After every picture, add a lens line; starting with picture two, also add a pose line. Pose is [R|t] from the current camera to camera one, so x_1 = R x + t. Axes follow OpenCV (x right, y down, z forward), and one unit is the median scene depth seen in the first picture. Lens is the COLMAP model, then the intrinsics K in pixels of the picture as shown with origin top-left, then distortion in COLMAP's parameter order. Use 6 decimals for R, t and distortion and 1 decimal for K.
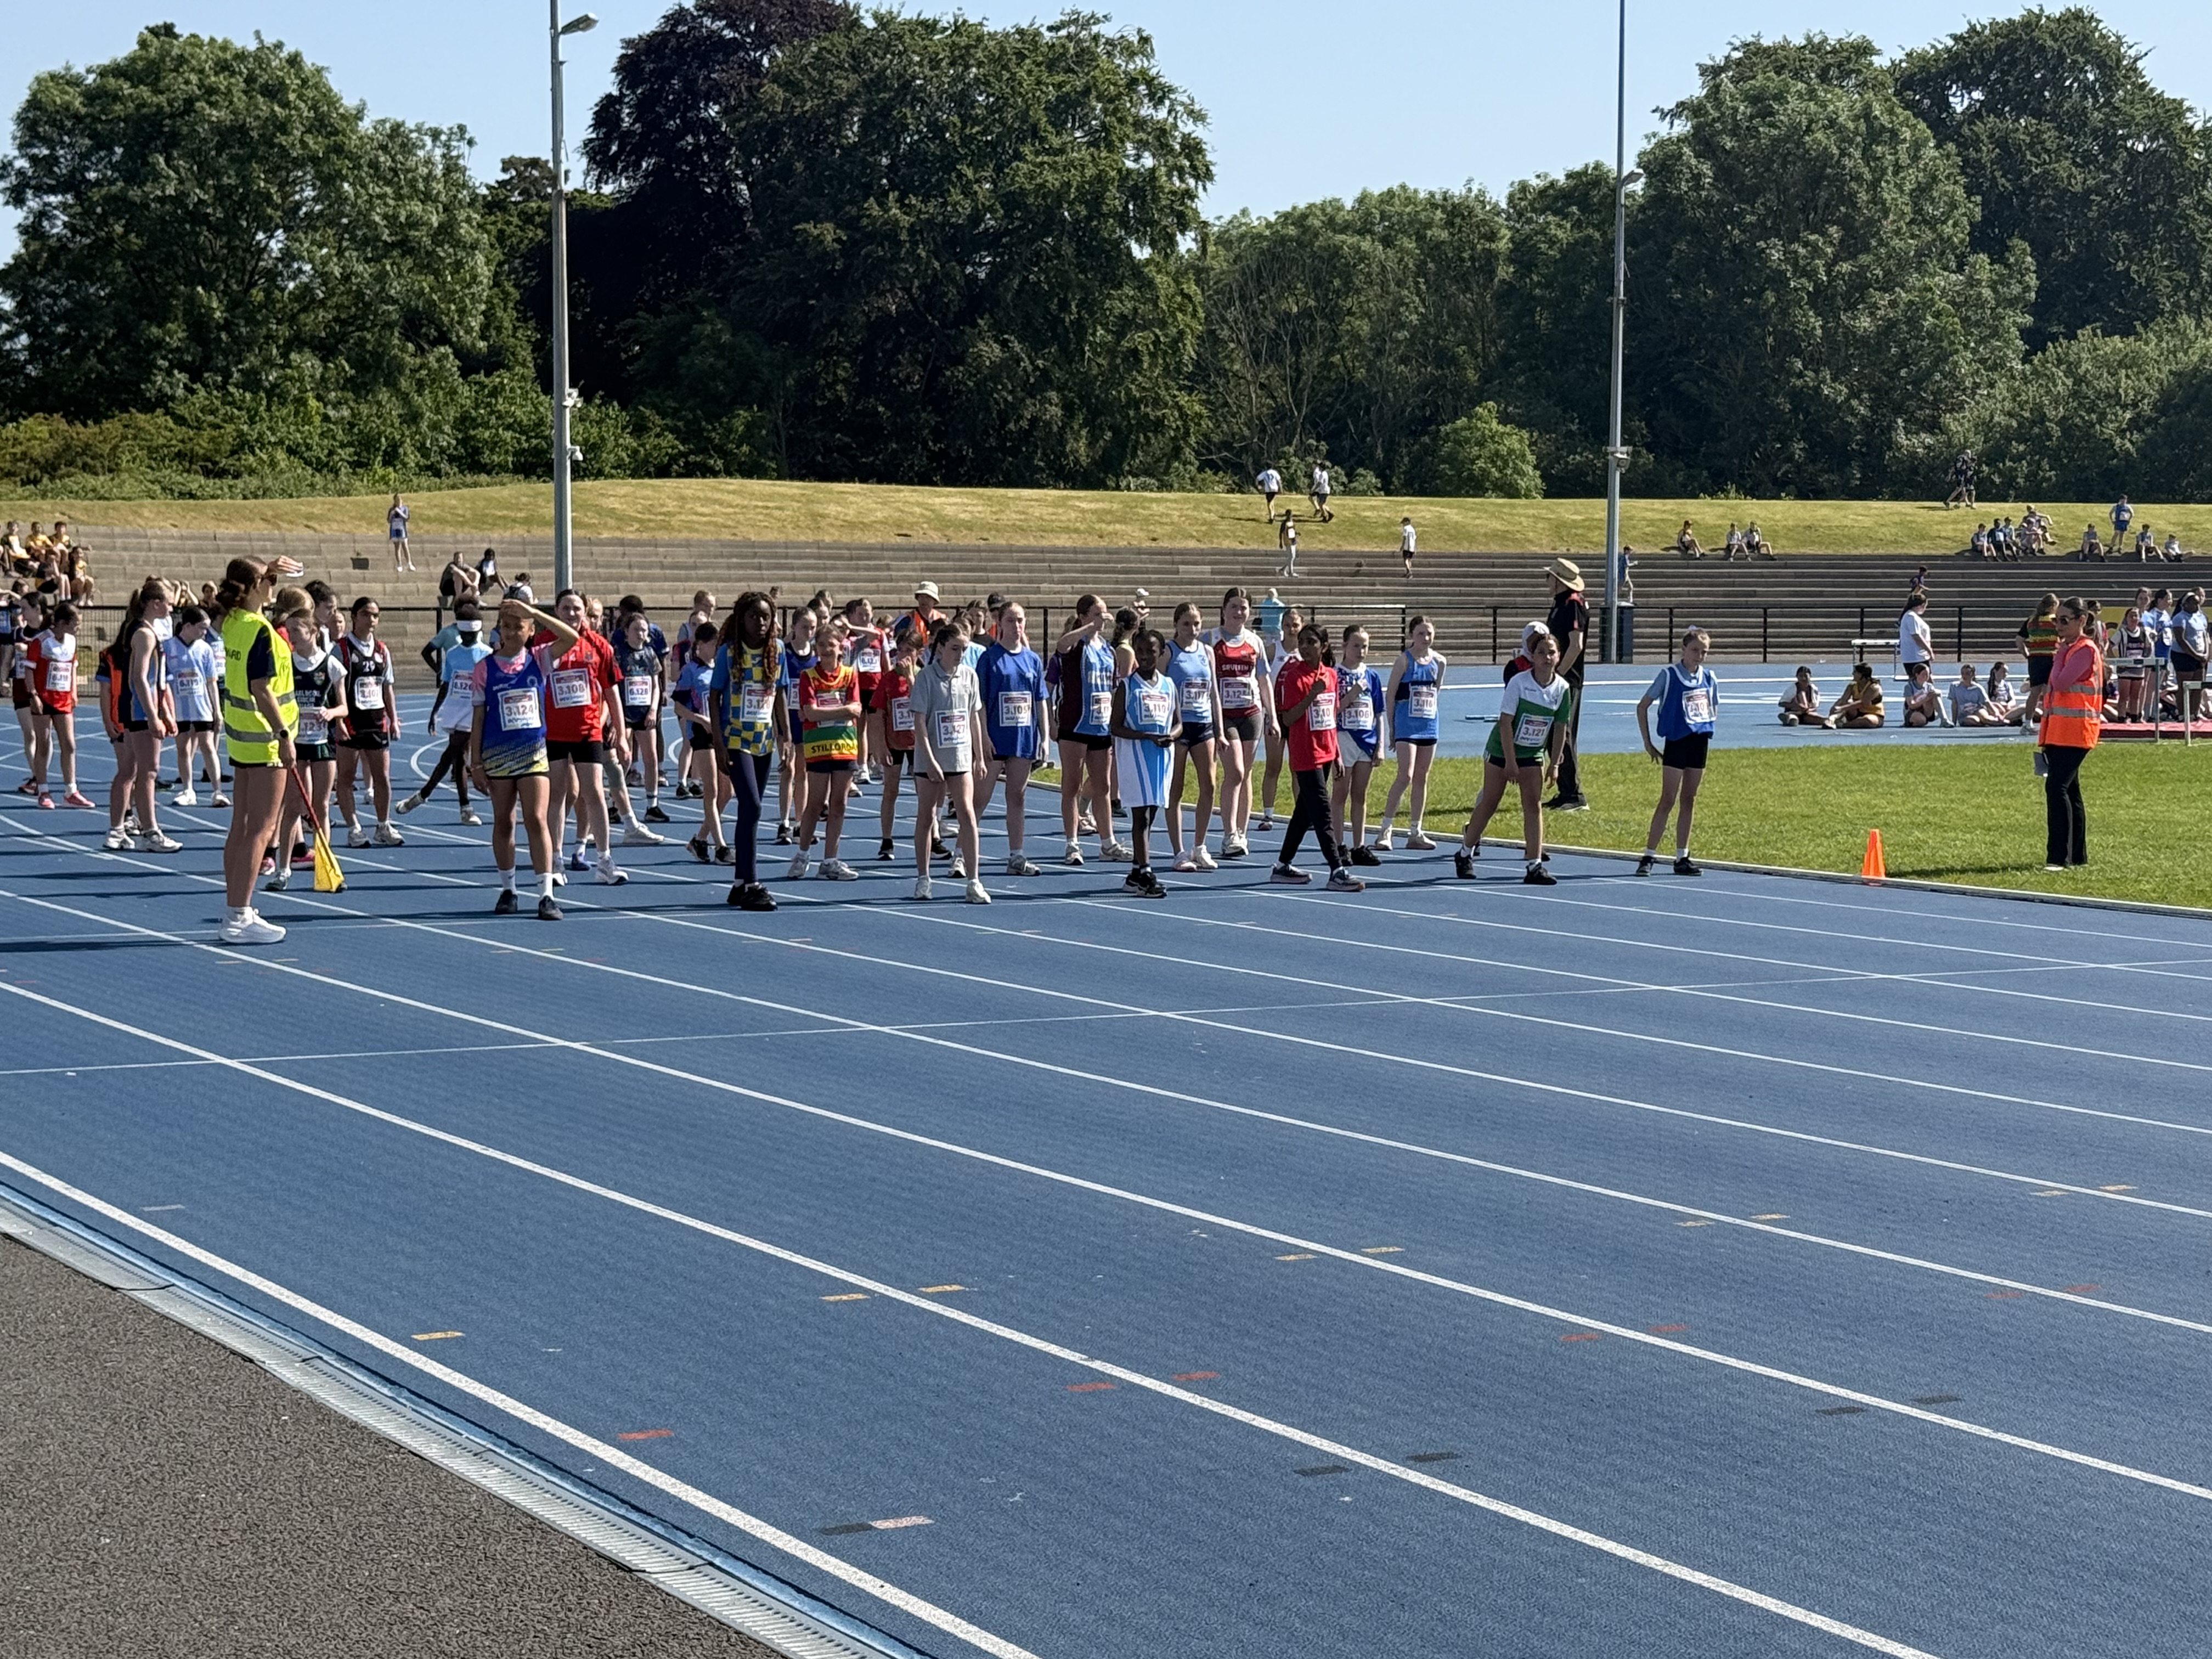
lens RADIAL K [[3976.5, 0, 1106.0], [0, 3976.5, 829.5], [0, 0, 1]] dist [0.212764, -0.091832]
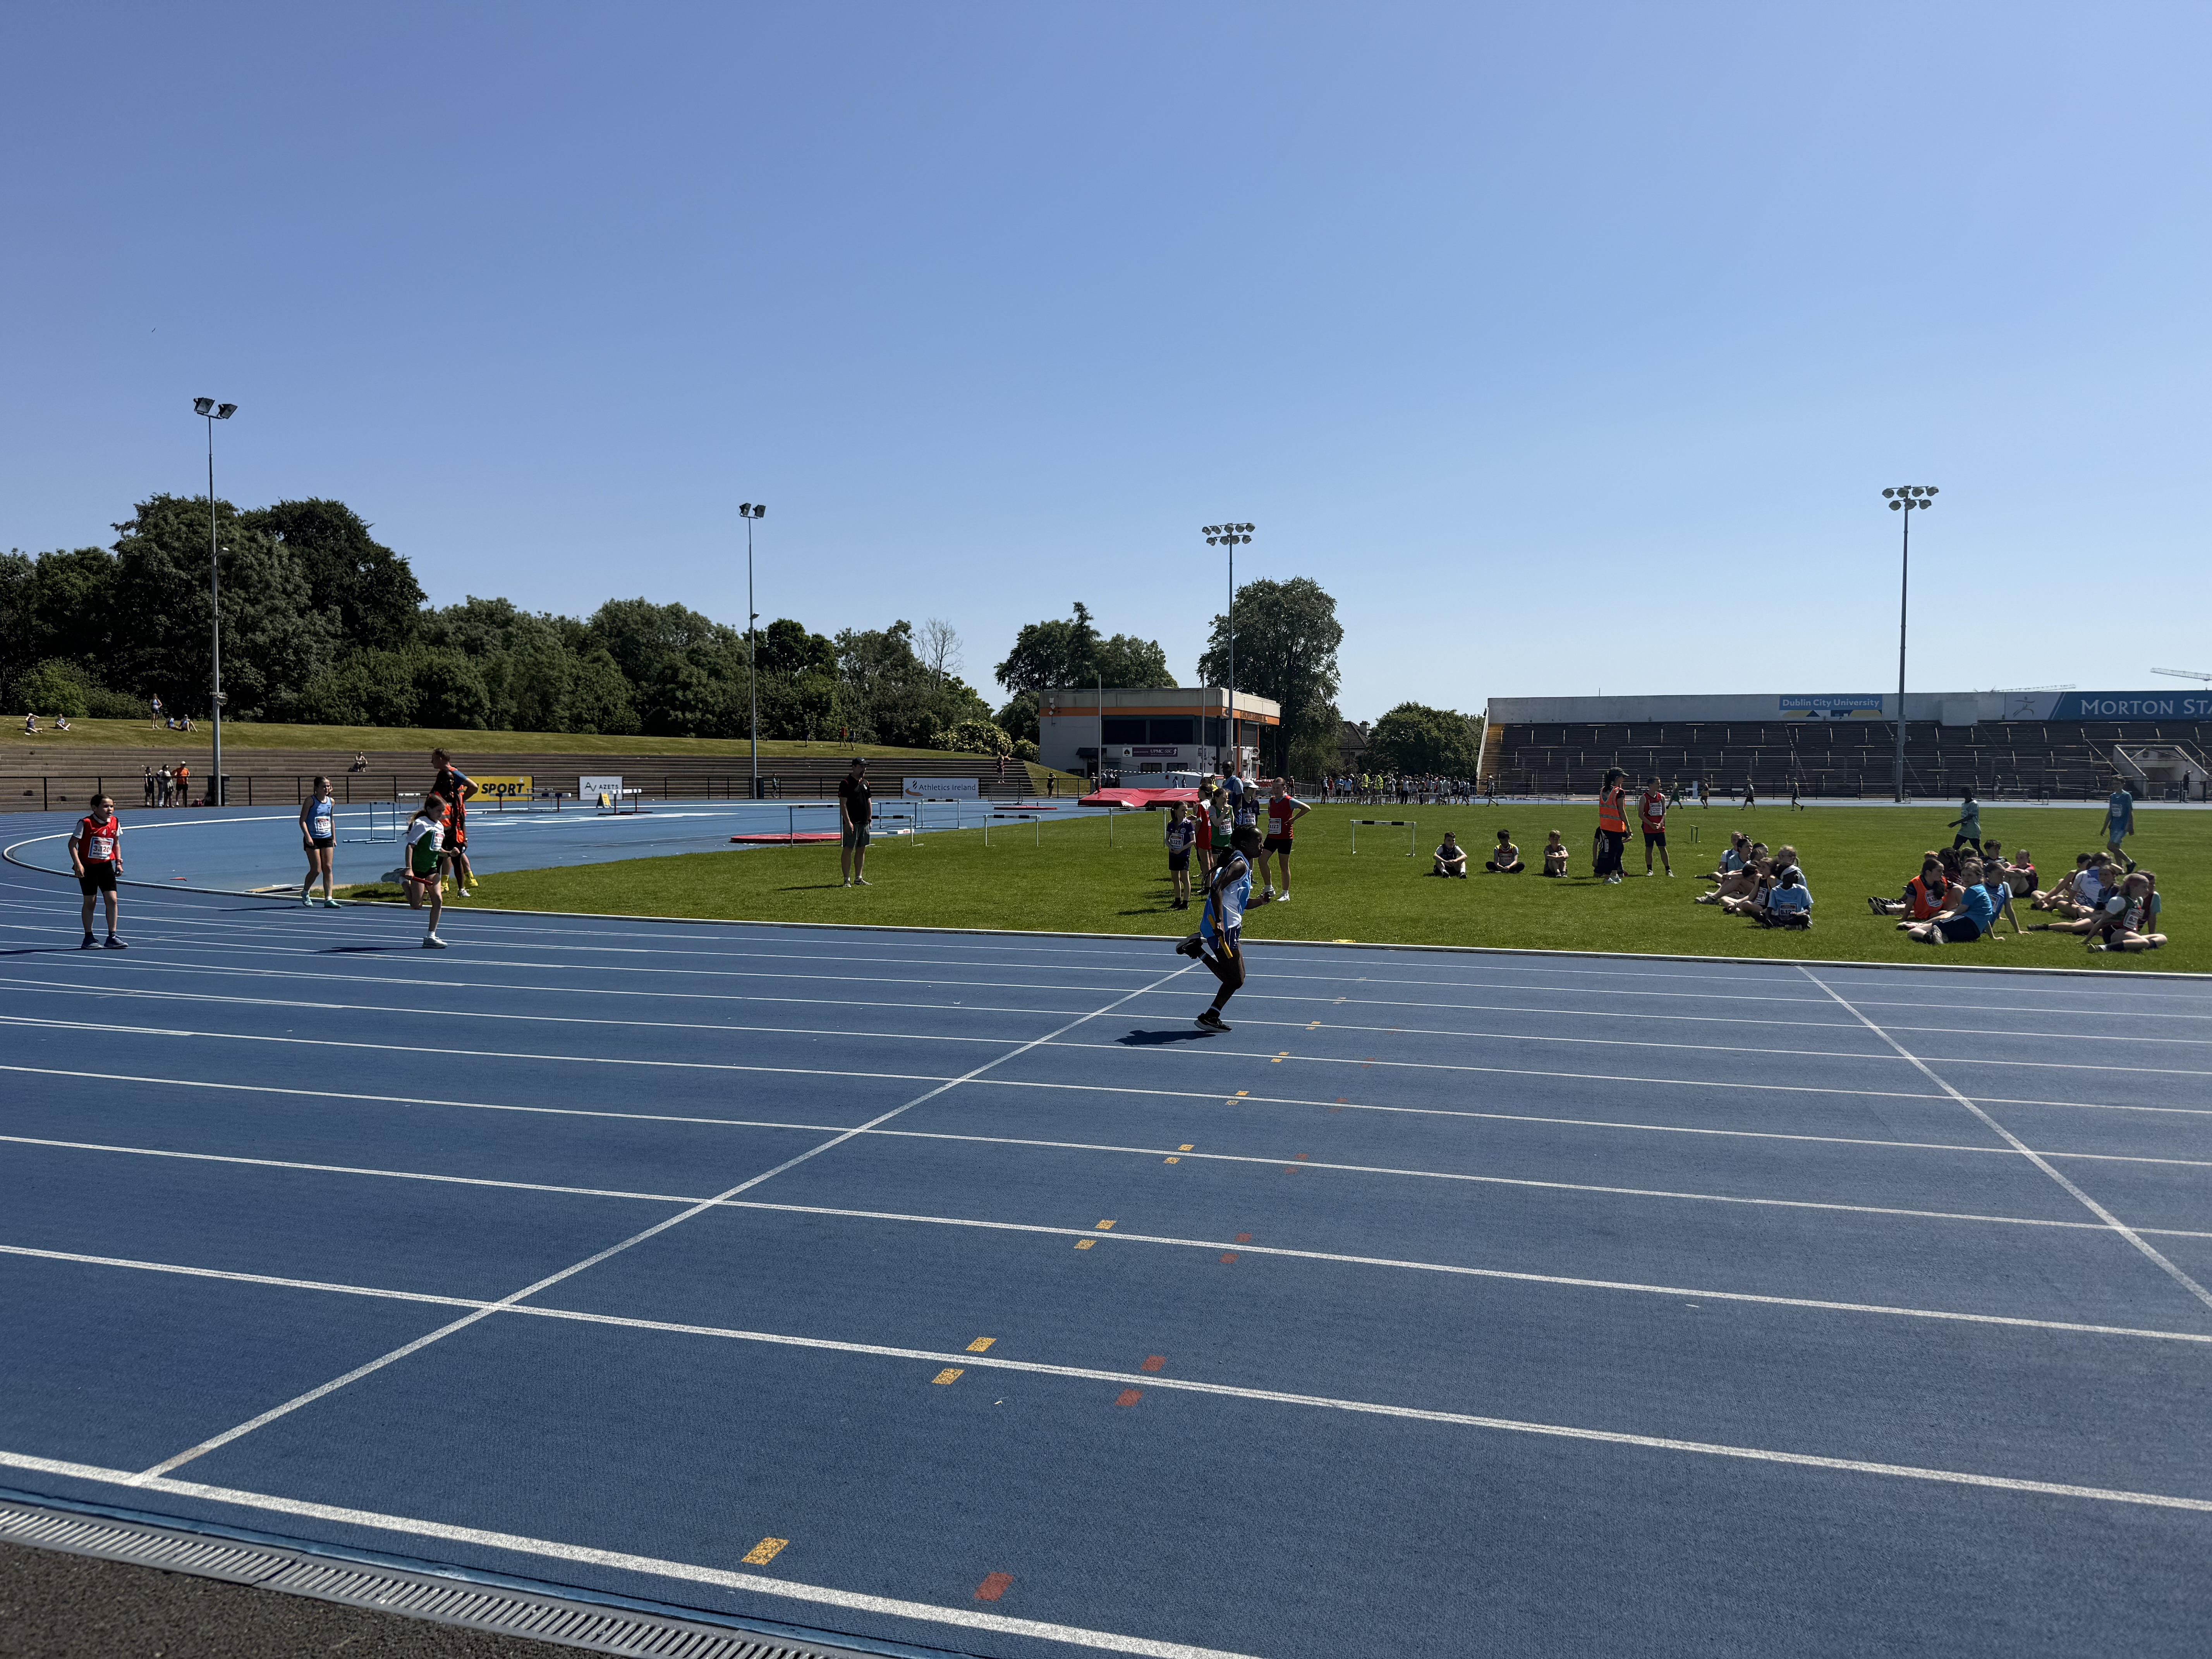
lens RADIAL K [[1589.1, 0, 1103.8], [0, 1589.1, 821.3], [0, 0, 1]] dist [0.047710, -0.063035]
pose [[0.723368, -0.023451, 0.690064, -0.064724], [0.041805, 0.999077, -0.009870, -0.006715], [-0.689196, 0.035988, 0.723681, 0.118253]]
